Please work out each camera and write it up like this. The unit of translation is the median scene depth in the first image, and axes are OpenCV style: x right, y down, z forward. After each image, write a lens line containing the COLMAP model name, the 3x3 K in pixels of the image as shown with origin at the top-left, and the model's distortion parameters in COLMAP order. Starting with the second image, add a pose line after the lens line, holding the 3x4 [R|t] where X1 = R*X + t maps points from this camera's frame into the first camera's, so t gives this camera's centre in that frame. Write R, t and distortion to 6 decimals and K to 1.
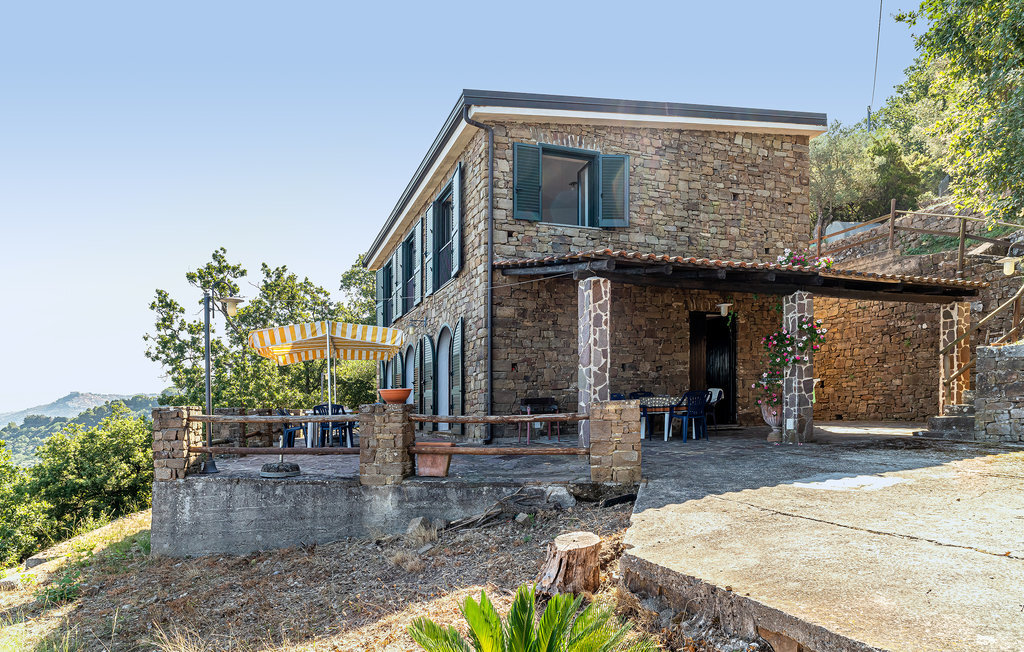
lens RADIAL K [[593.8, 0, 511.0], [0, 593.8, 307.9], [0, 0, 1]] dist [0.001652, 0.000182]
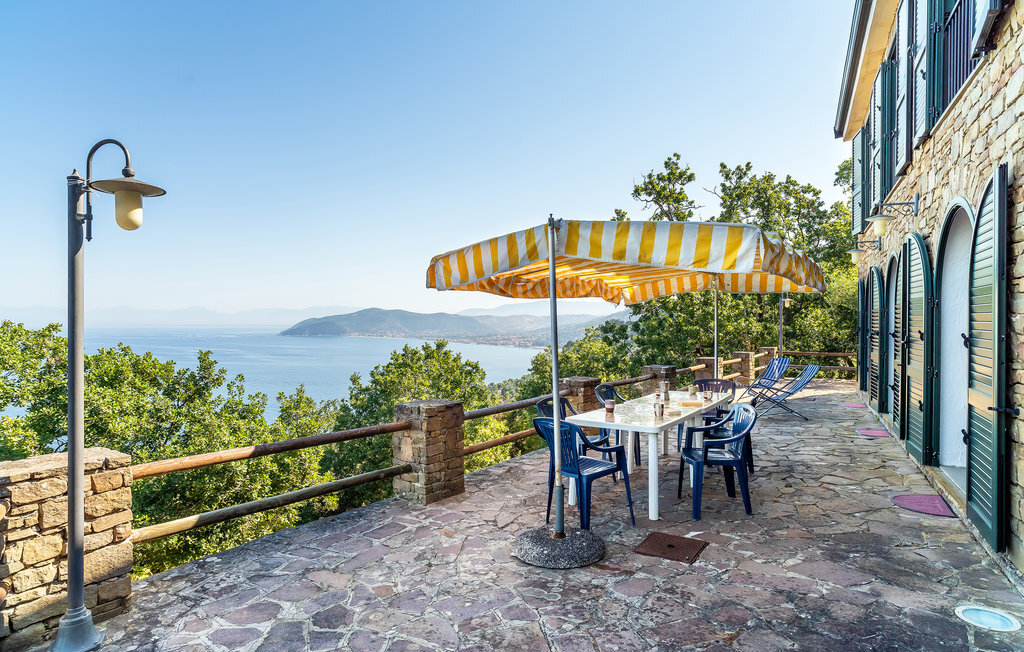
lens RADIAL K [[593.8, 0, 511.0], [0, 593.8, 307.9], [0, 0, 1]] dist [0.001652, 0.000182]
pose [[0.684989, 0.007364, -0.728516, -0.011201], [0.098854, 0.989762, 0.102953, 0.010573], [0.721816, -0.142538, 0.677248, 0.199227]]
